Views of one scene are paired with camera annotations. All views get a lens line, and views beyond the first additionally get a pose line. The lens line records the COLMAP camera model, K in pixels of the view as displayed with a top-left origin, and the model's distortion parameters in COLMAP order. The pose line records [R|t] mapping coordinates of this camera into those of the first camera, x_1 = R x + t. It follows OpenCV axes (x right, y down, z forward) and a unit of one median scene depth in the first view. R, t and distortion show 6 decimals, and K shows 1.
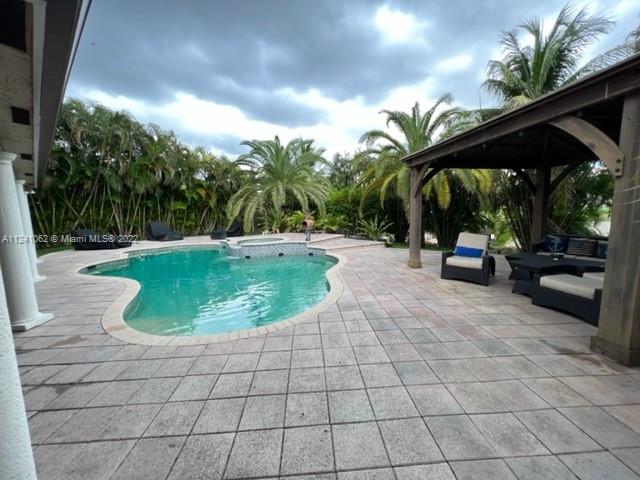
lens RADIAL K [[254.6, 0, 320.2], [0, 254.6, 241.2], [0, 0, 1]] dist [-0.001351, 0.000549]
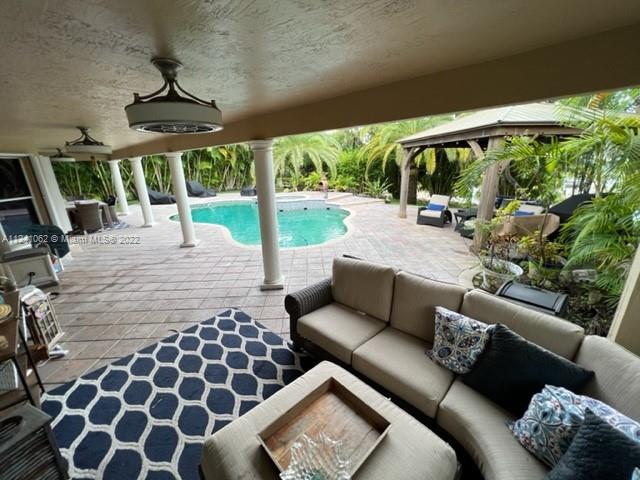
lens RADIAL K [[254.6, 0, 317.1], [0, 254.6, 241.0], [0, 0, 1]] dist [-0.001351, 0.000549]
pose [[0.999787, 0.006910, -0.019436, -0.066347], [-0.003416, 0.984670, 0.174393, -0.013903], [0.020343, -0.174289, 0.984484, -0.338753]]
